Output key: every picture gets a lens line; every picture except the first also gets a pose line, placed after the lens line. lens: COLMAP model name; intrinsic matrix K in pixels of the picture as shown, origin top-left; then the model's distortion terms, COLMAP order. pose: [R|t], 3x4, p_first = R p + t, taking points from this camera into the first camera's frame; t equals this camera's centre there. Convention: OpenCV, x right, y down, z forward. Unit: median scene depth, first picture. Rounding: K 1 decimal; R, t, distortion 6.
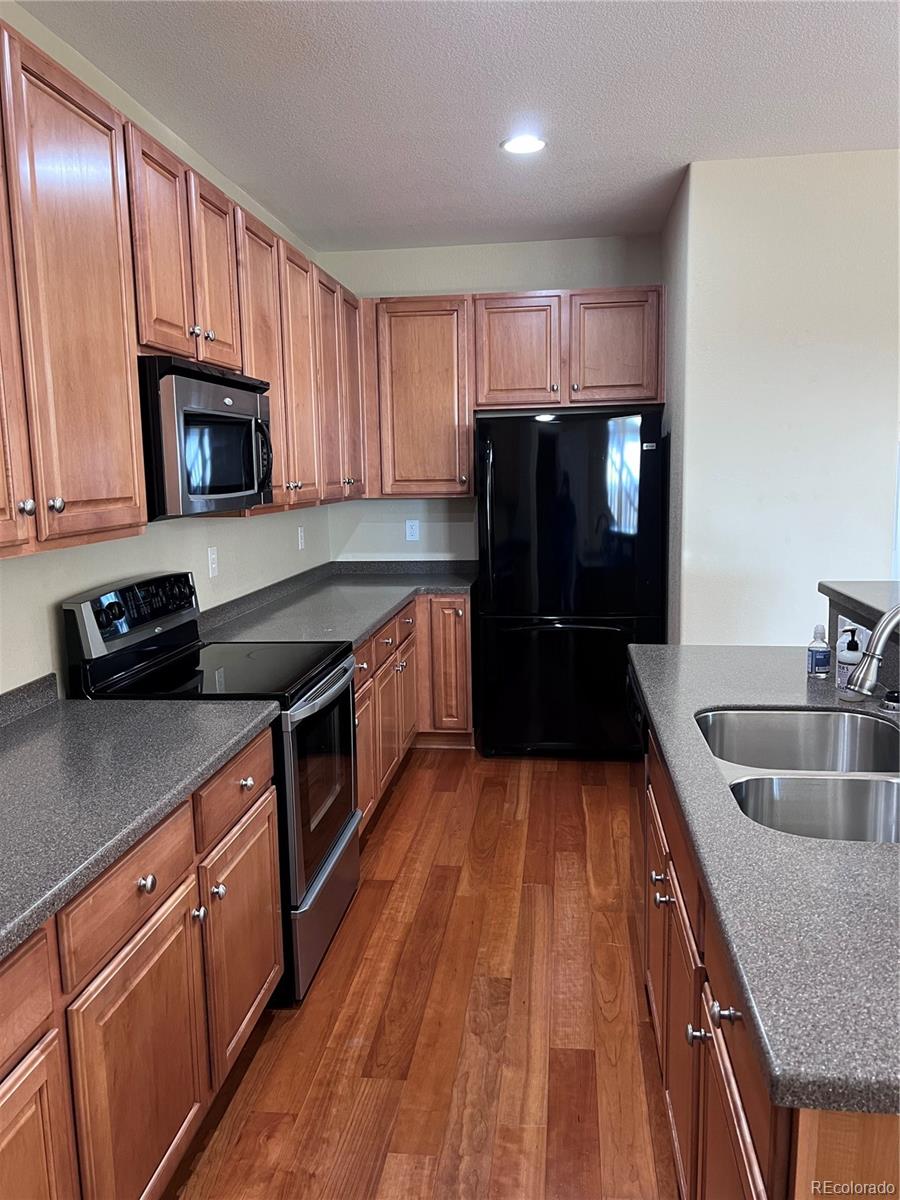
lens RADIAL K [[887.4, 0, 450.0], [0, 887.4, 600.0], [0, 0, 1]] dist [0.065934, -0.114294]
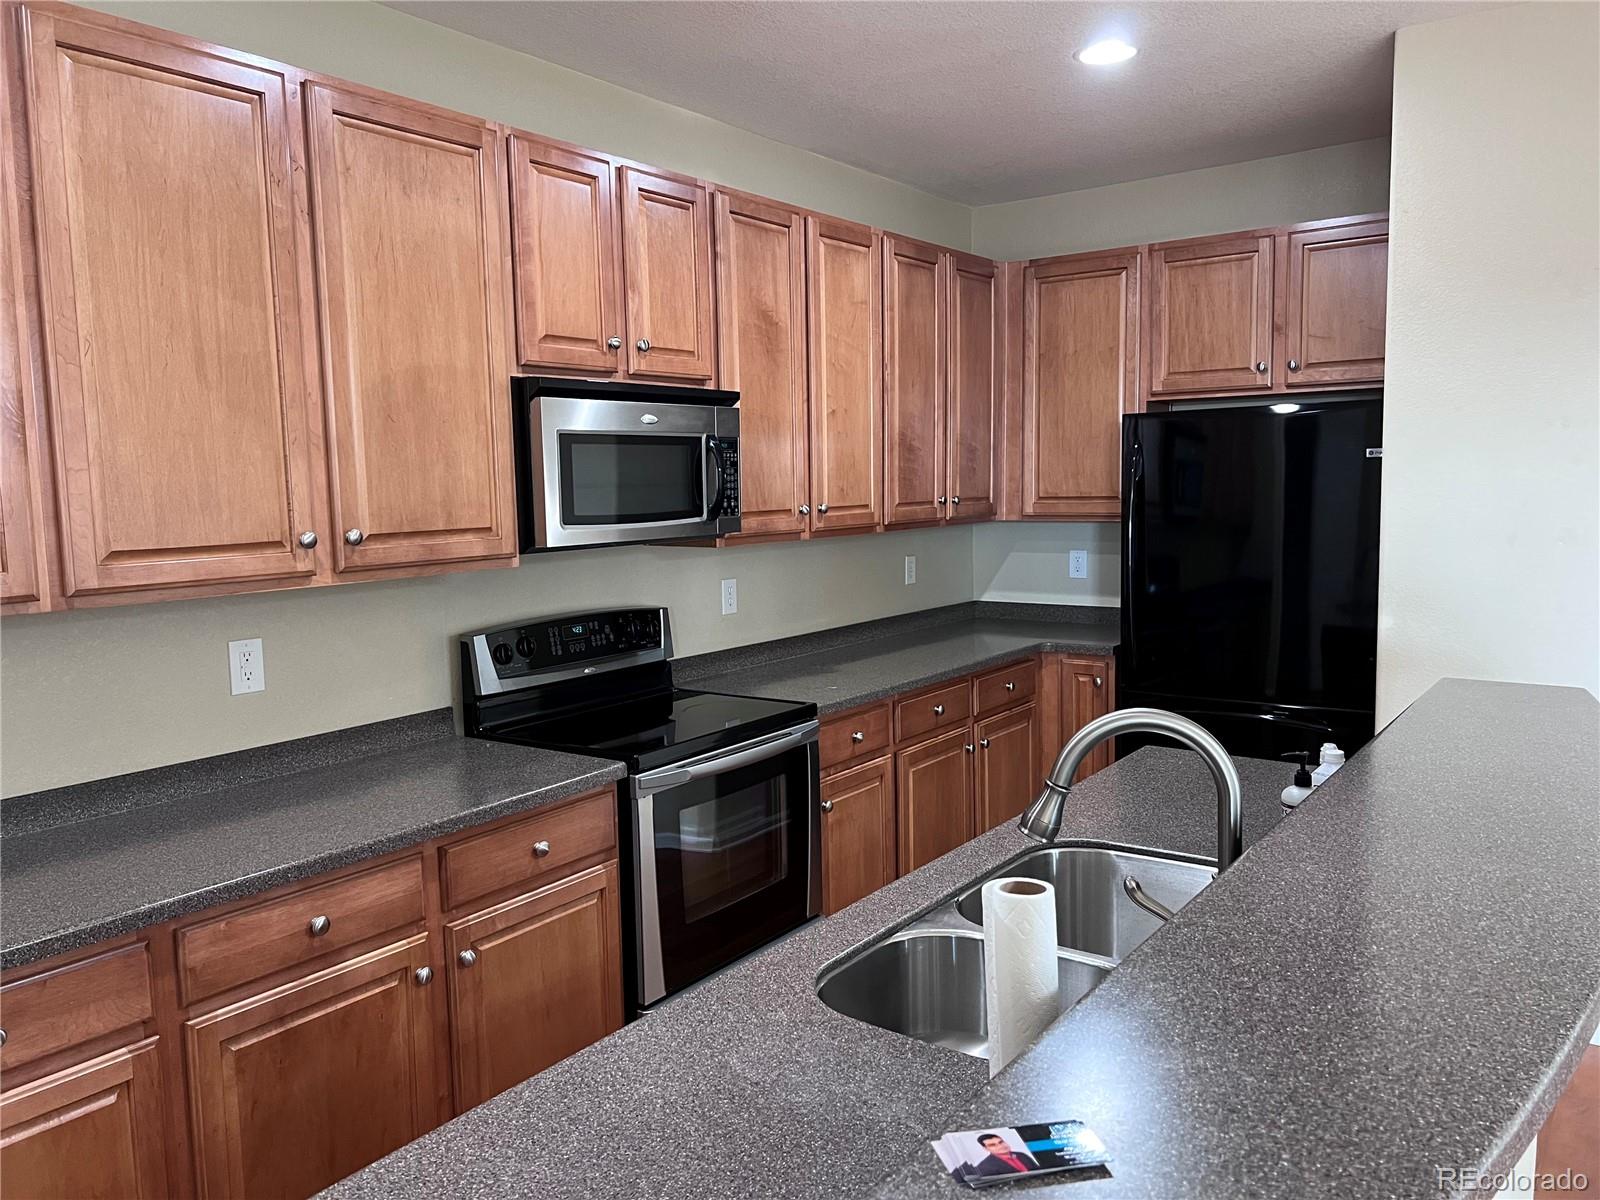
lens RADIAL K [[1183.2, 0, 800.0], [0, 1183.2, 600.0], [0, 0, 1]] dist [0.065934, -0.114294]
pose [[0.872191, 0.052435, -0.486348, 0.348075], [-0.068385, 0.997545, -0.015088, -0.026940], [0.484363, 0.046418, 0.873635, 0.041639]]
